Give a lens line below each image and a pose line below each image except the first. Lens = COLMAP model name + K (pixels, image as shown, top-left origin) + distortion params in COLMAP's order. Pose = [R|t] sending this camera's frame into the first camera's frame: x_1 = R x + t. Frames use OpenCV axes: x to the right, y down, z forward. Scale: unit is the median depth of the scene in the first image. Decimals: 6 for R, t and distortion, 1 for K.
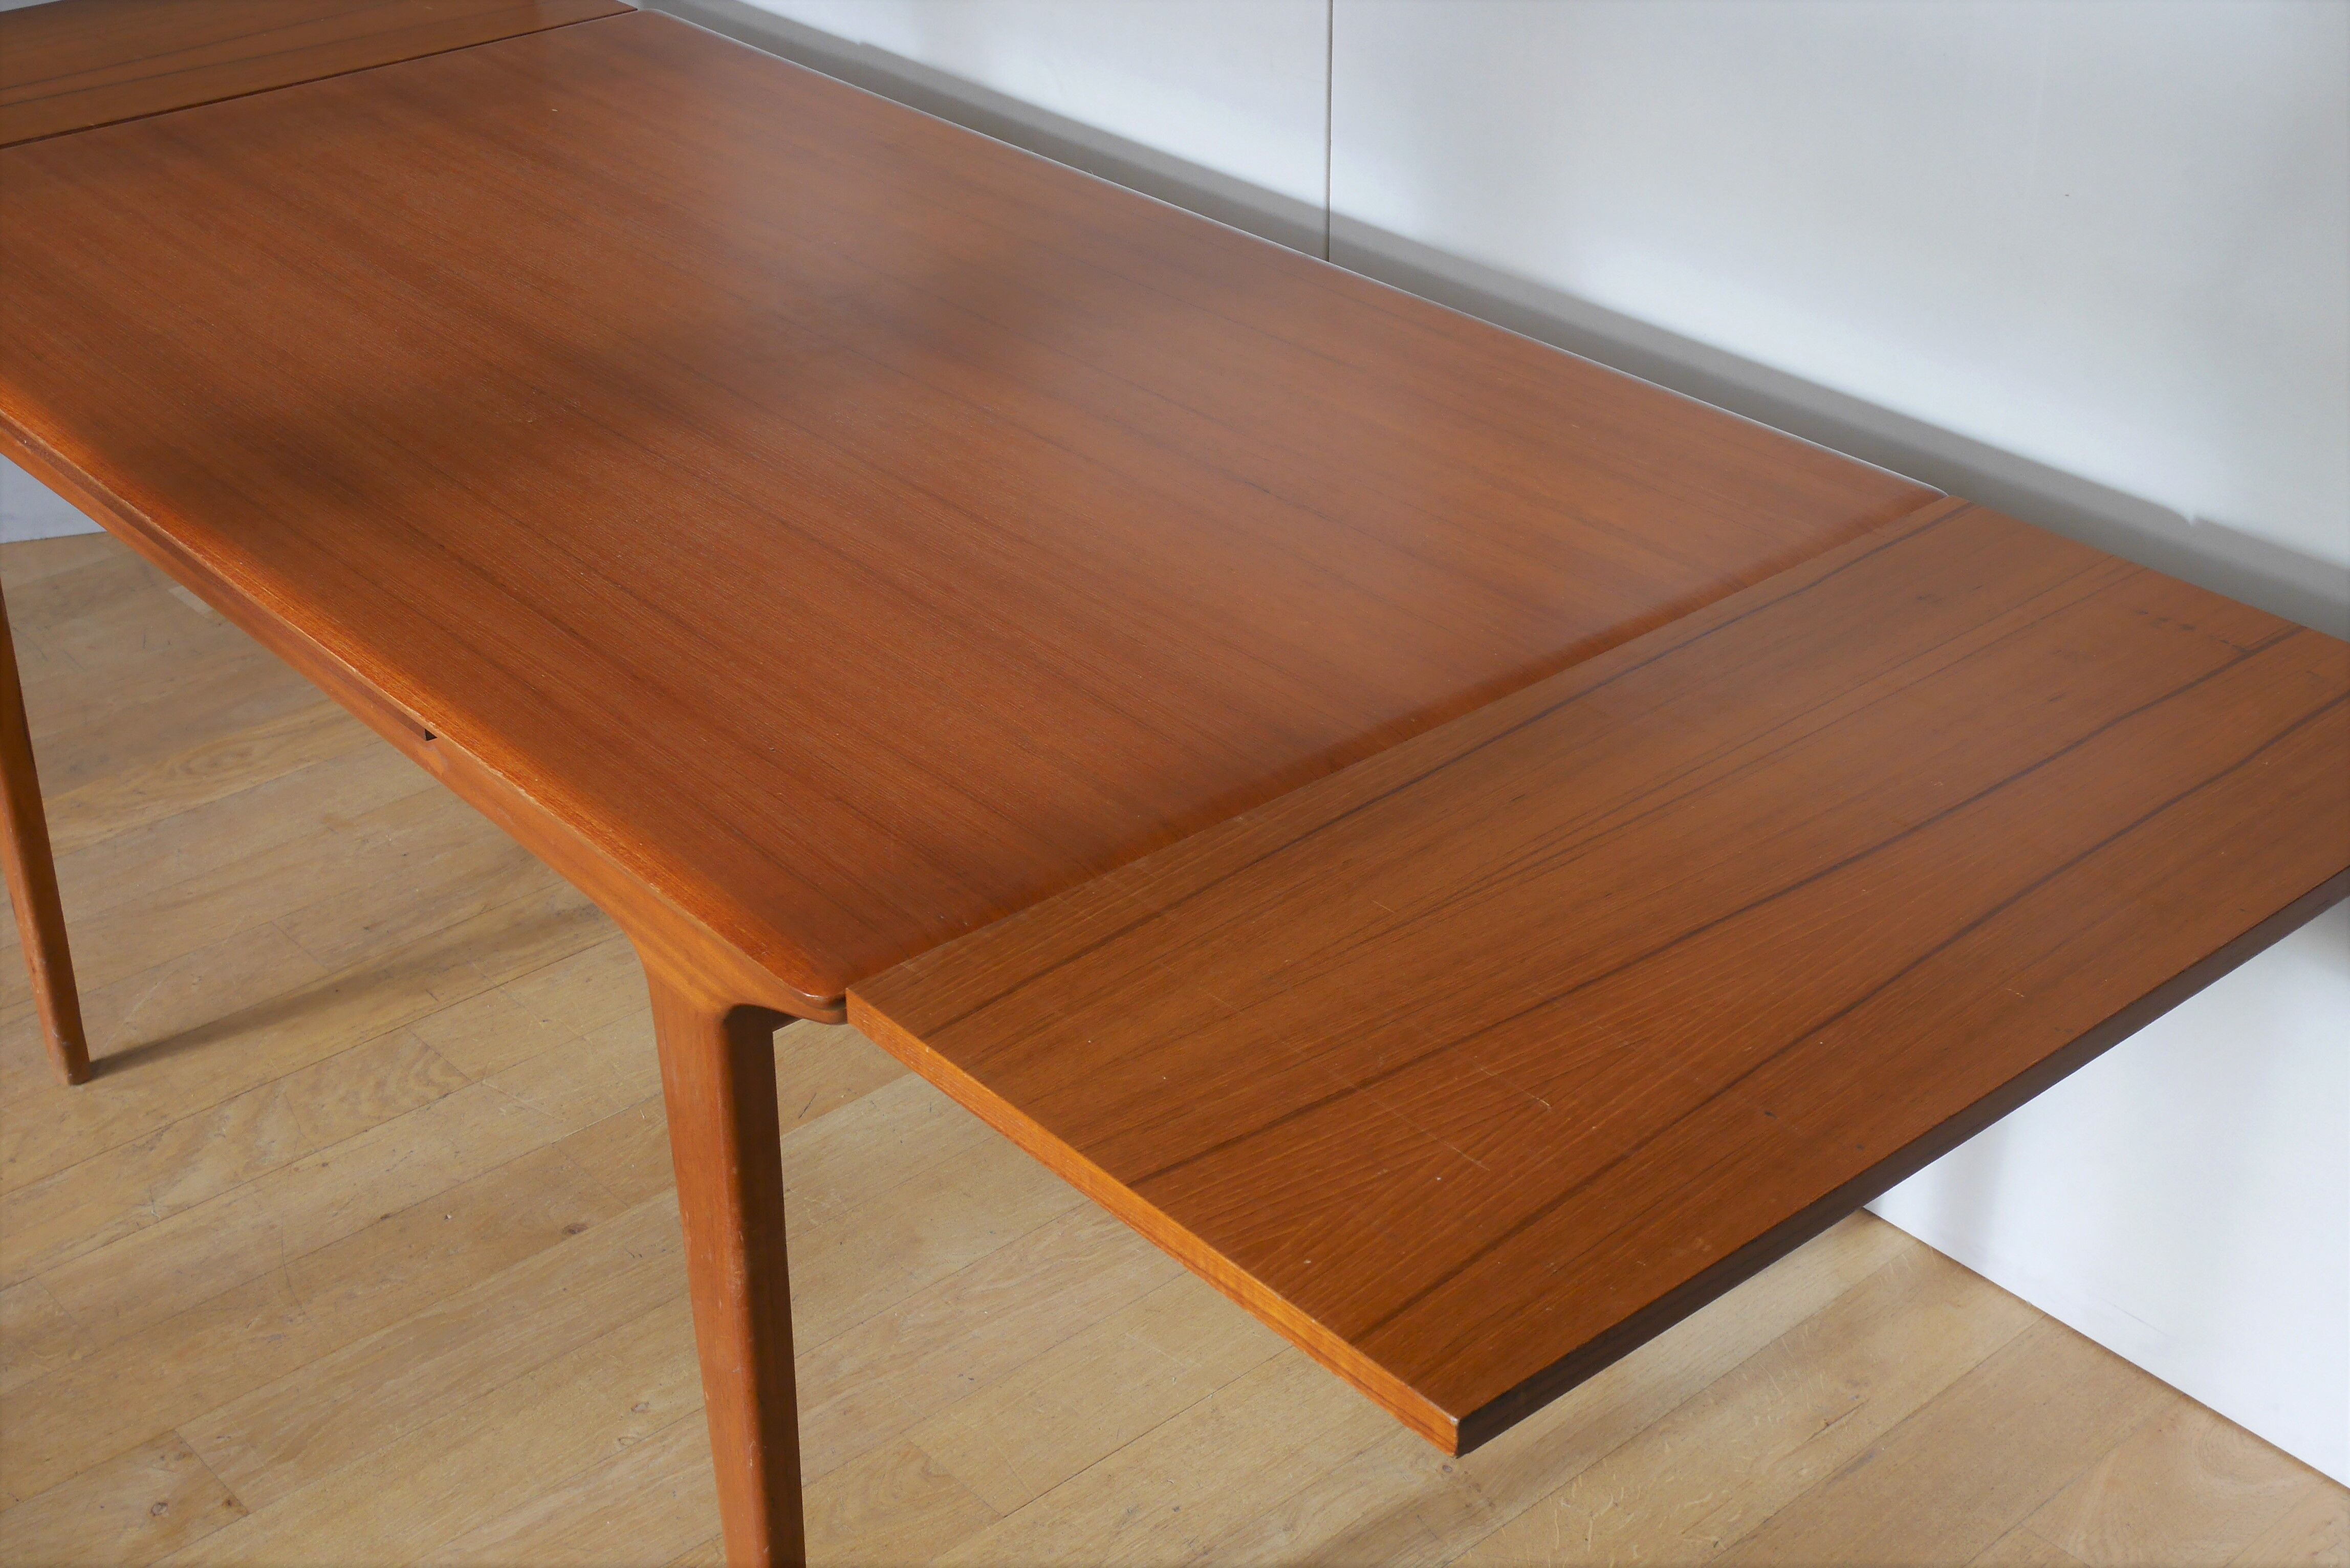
lens RADIAL K [[3154.2, 0, 1175.0], [0, 3154.2, 784.0], [0, 0, 1]] dist [-0.009466, 0.018850]
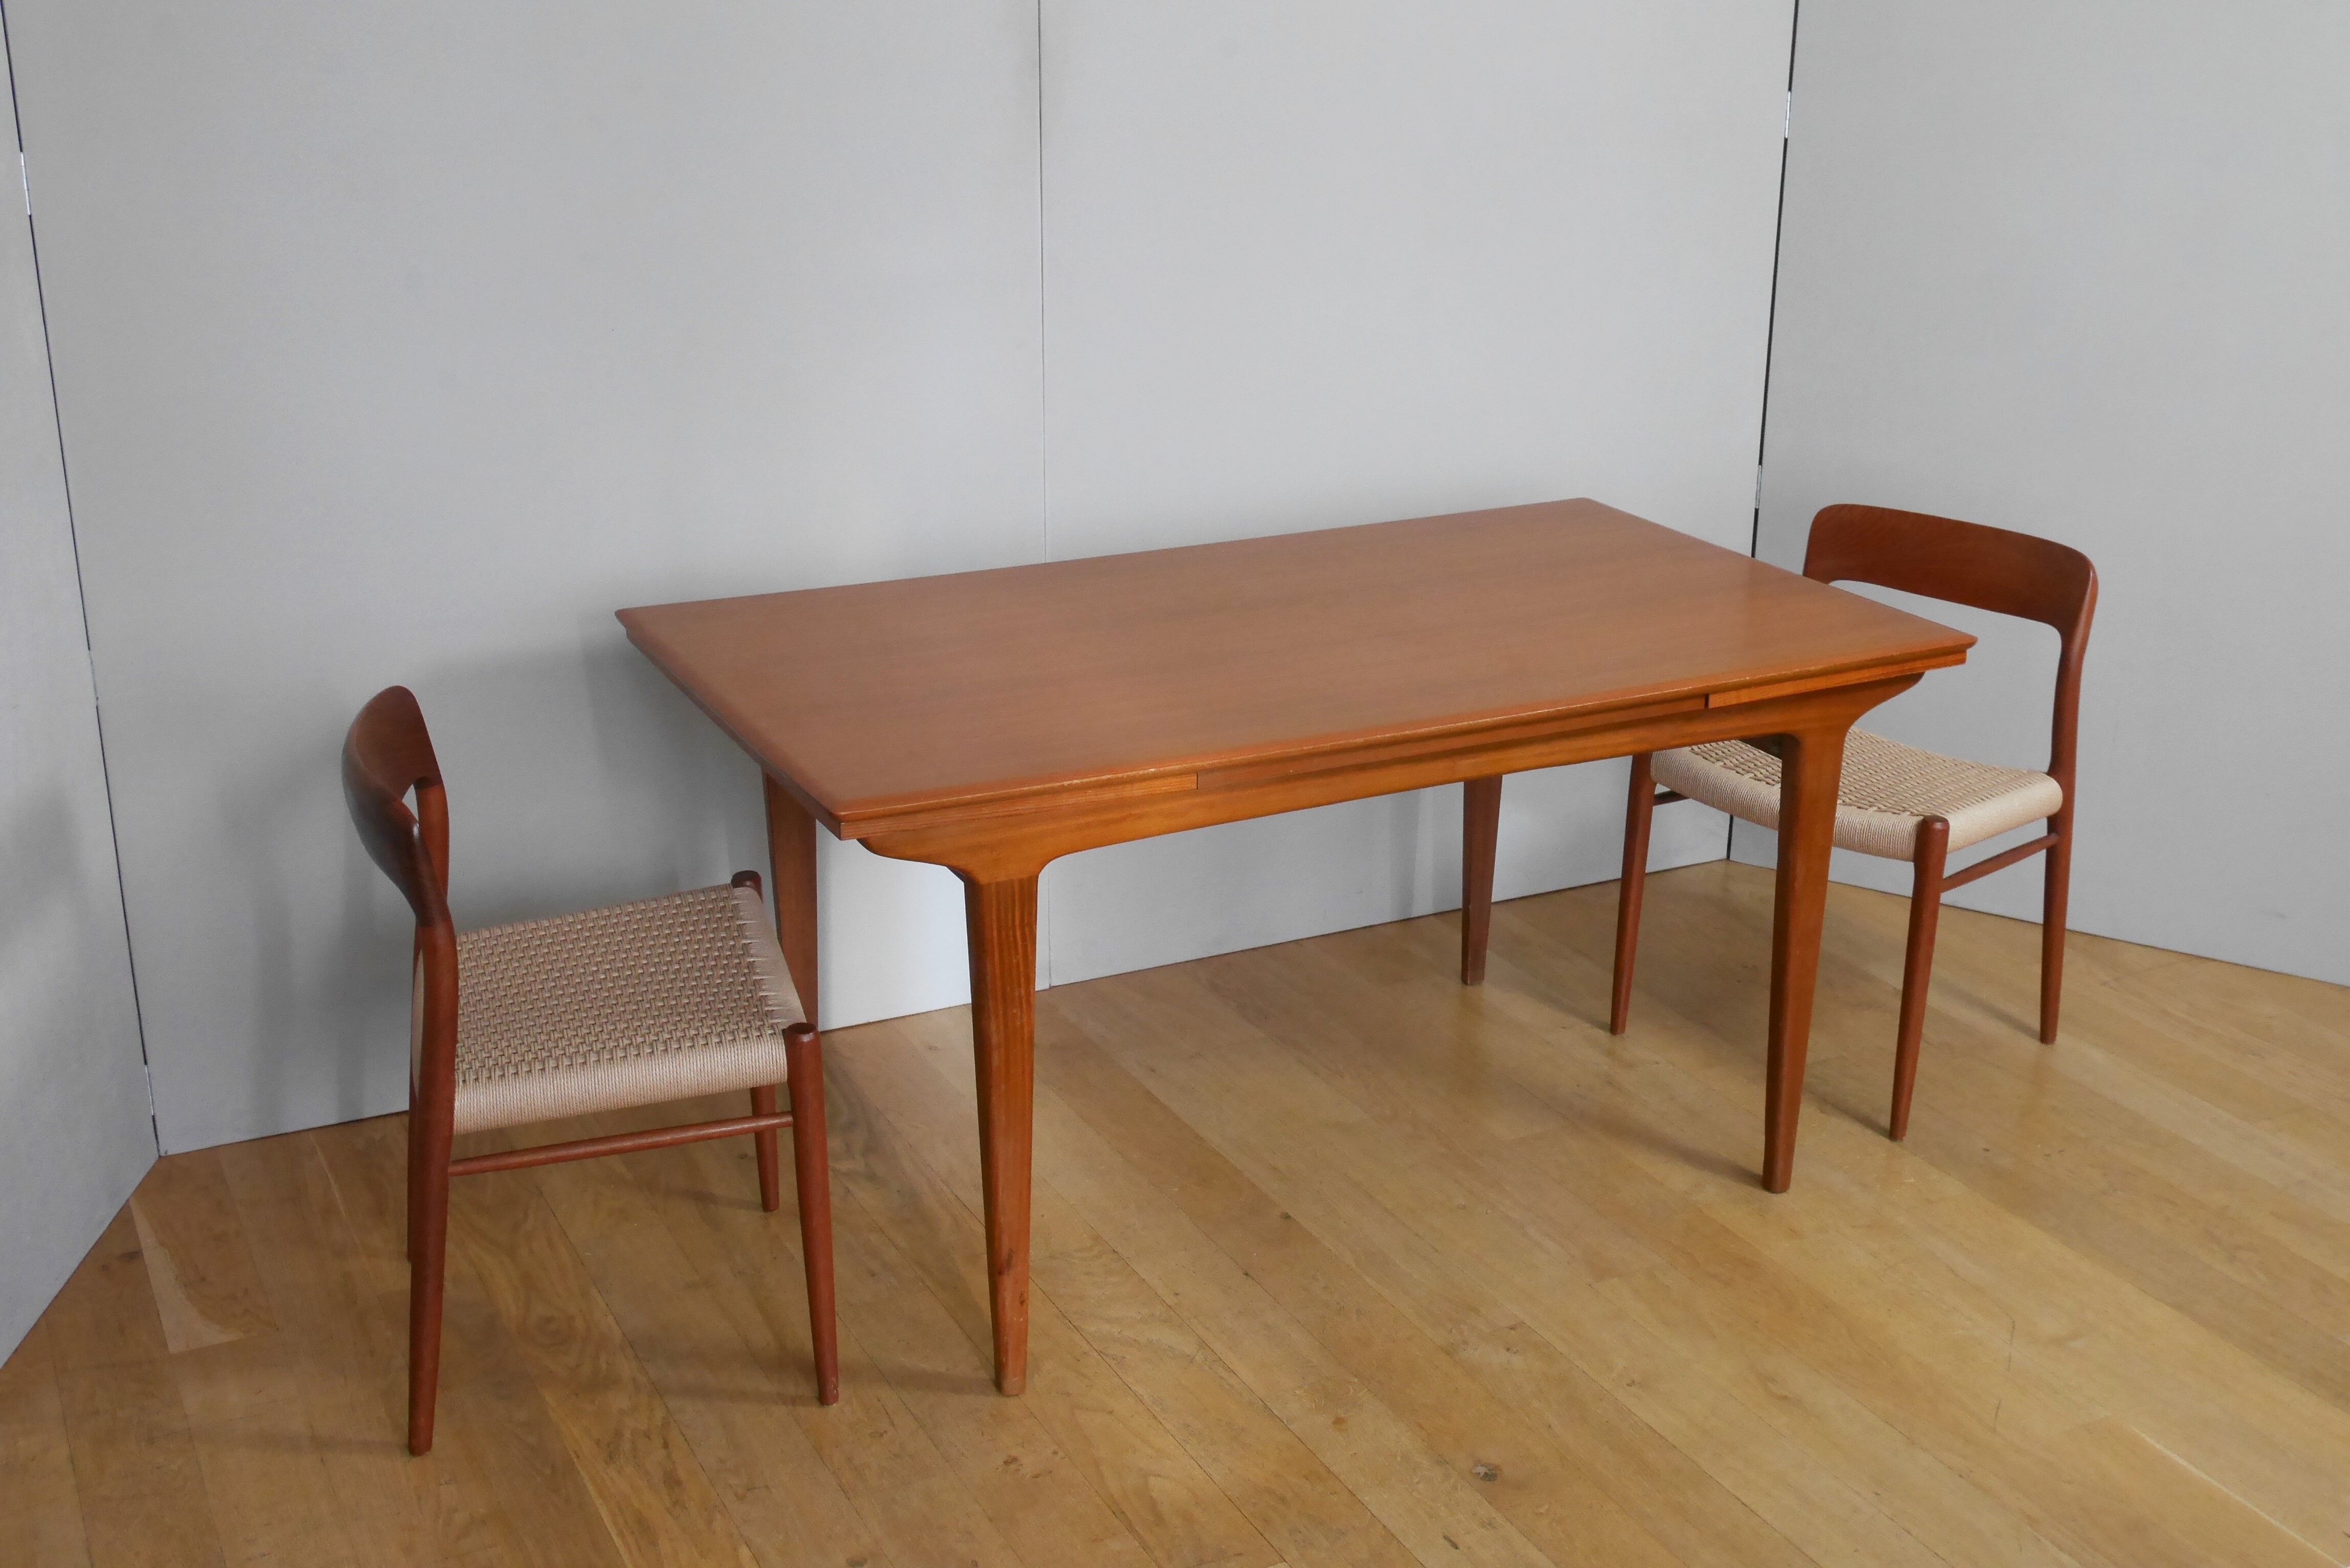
lens RADIAL K [[2515.0, 0, 1175.0], [0, 2515.0, 784.0], [0, 0, 1]] dist [-0.010679, -0.014370]
pose [[0.239777, -0.307205, 0.920941, -1.331718], [0.465838, 0.868681, 0.168487, -0.295852], [-0.851764, 0.388610, 0.351398, 0.518113]]
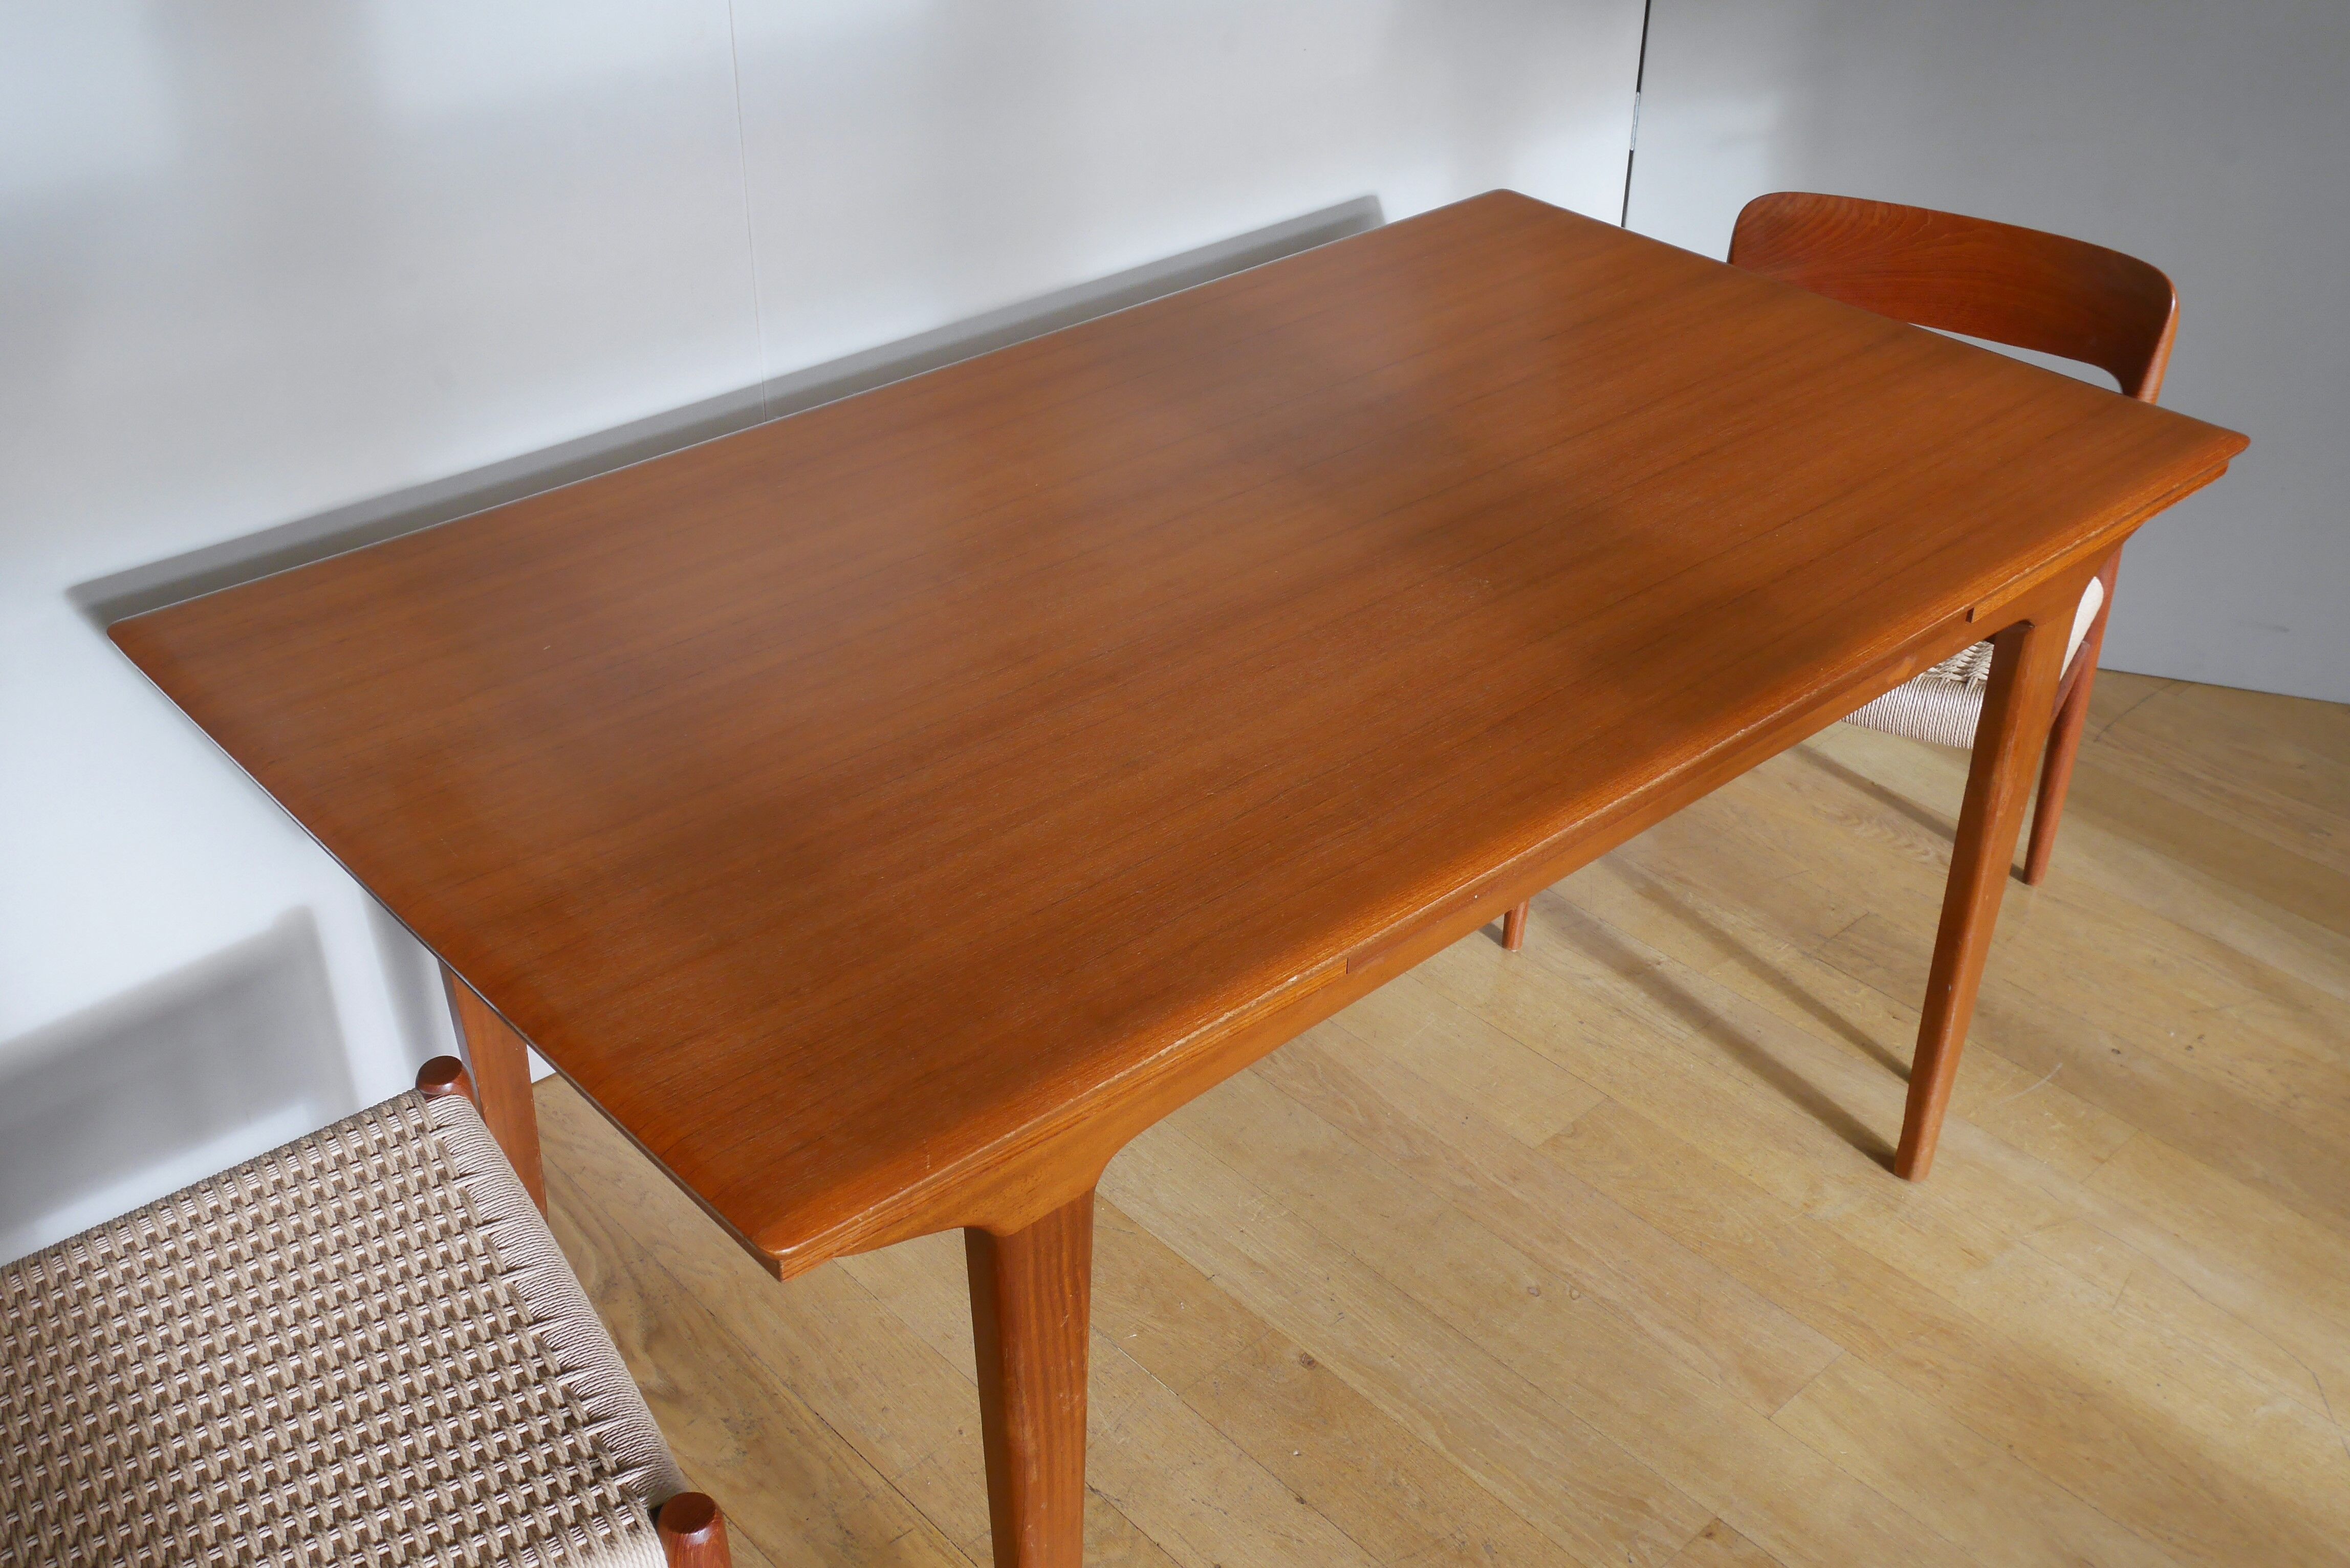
lens RADIAL K [[2348.9, 0, 1175.0], [0, 2348.9, 784.0], [0, 0, 1]] dist [-0.003358, -0.002354]
pose [[-0.028990, -0.523219, 0.851705, -0.794399], [0.477085, 0.741506, 0.471761, -0.425285], [-0.878379, 0.420012, 0.228124, 0.776621]]
